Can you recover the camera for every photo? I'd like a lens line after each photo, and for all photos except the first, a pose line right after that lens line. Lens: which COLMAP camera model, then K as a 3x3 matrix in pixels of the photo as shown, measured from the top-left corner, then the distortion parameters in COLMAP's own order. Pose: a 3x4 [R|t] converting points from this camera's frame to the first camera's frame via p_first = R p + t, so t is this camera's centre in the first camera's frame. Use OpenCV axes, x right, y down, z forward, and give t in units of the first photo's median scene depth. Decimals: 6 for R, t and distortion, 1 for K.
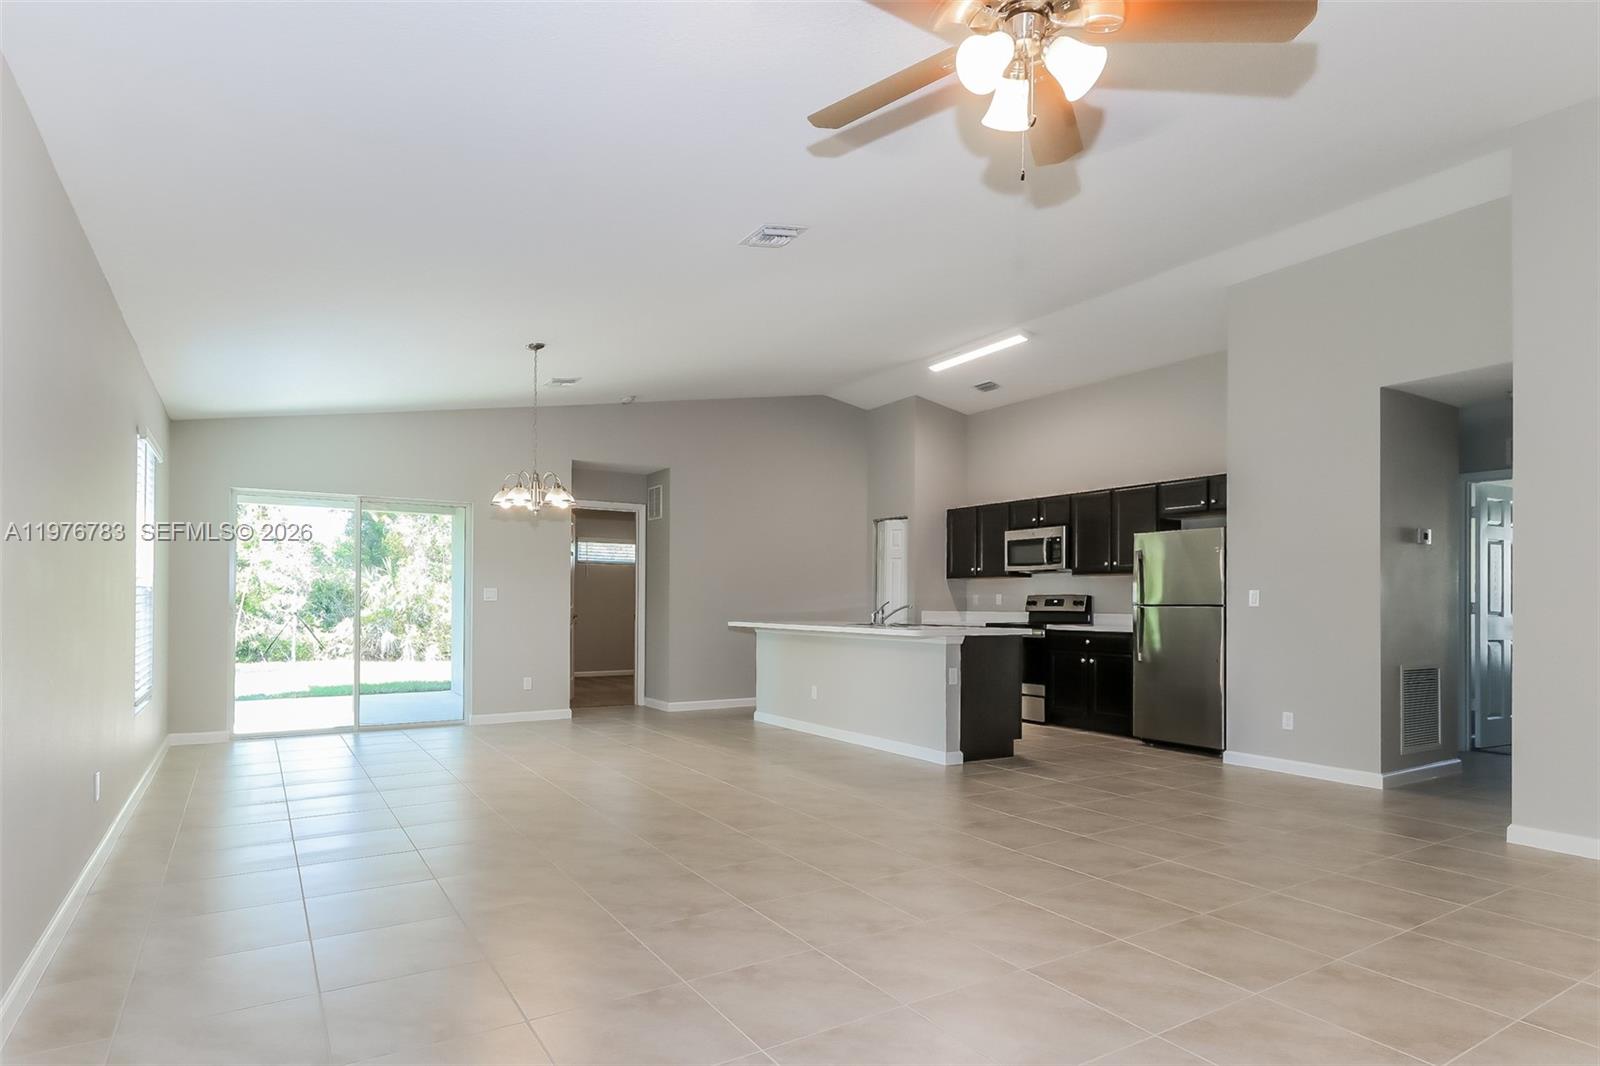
lens RADIAL K [[898.0, 0, 809.7], [0, 898.0, 600.7], [0, 0, 1]] dist [0.037585, 0.000838]
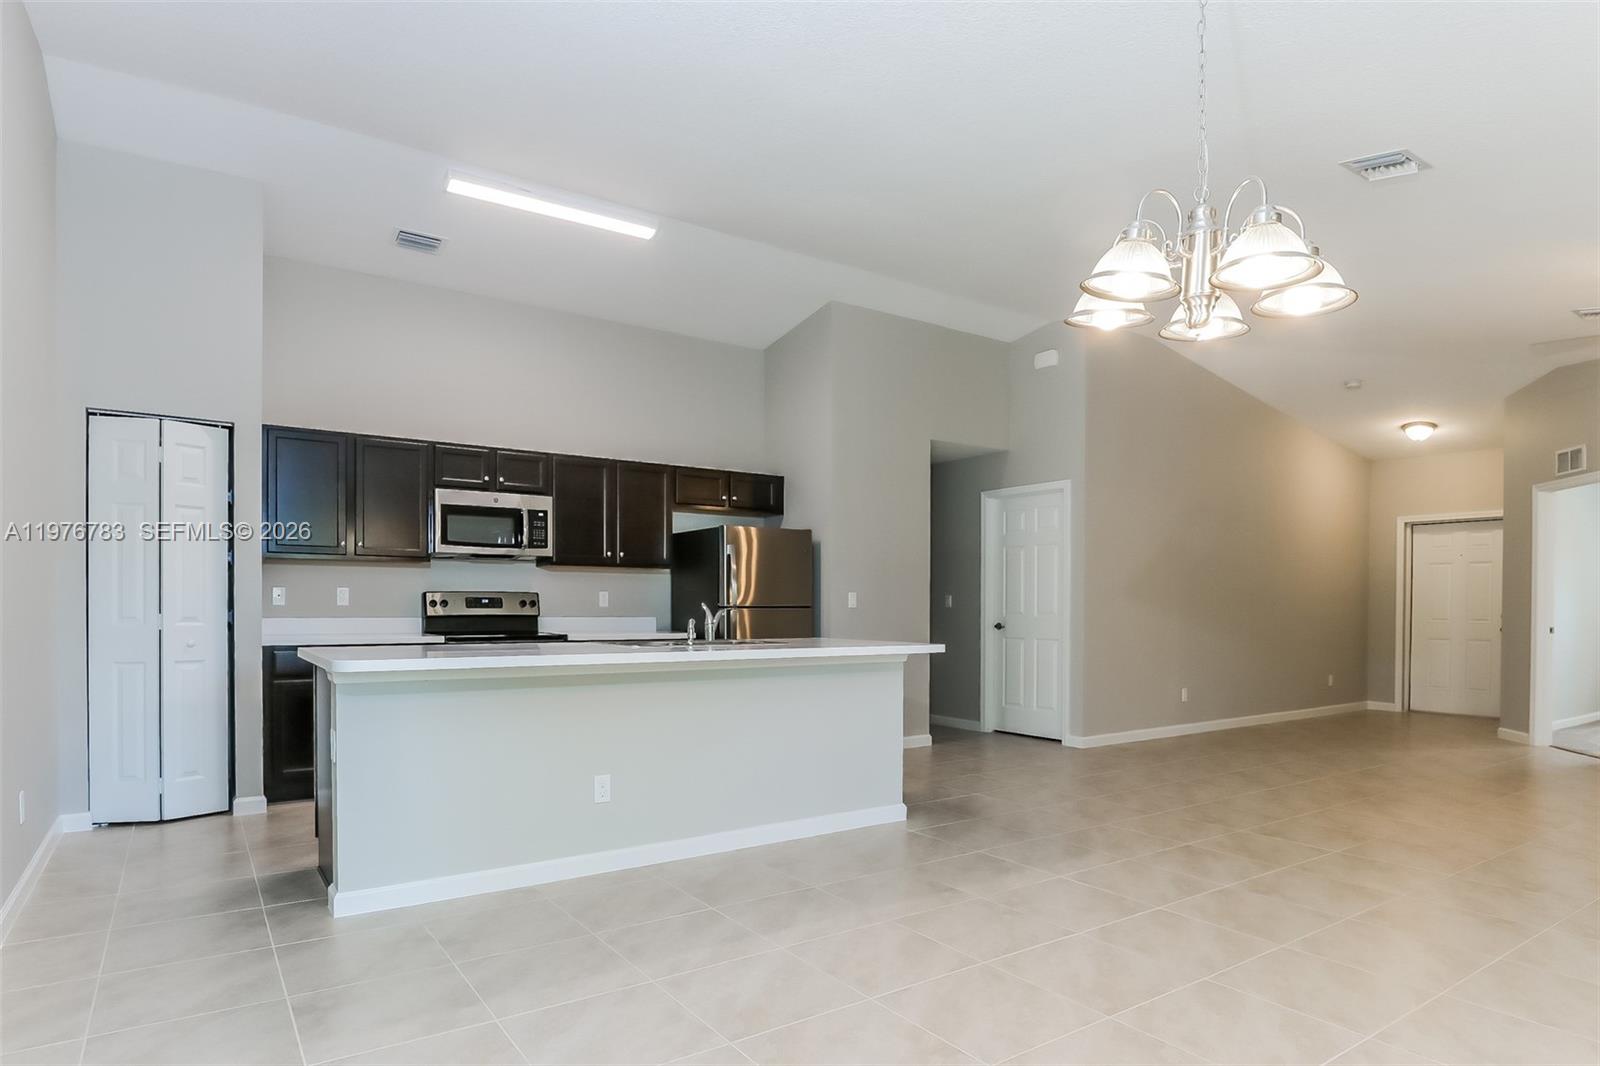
lens RADIAL K [[898.0, 0, 776.4], [0, 898.0, 604.6], [0, 0, 1]] dist [0.037585, 0.000838]
pose [[-0.011582, -0.004620, 0.999922, -0.430145], [-0.006670, 0.999967, 0.004543, -0.001096], [-0.999911, -0.006617, -0.011612, 0.805114]]
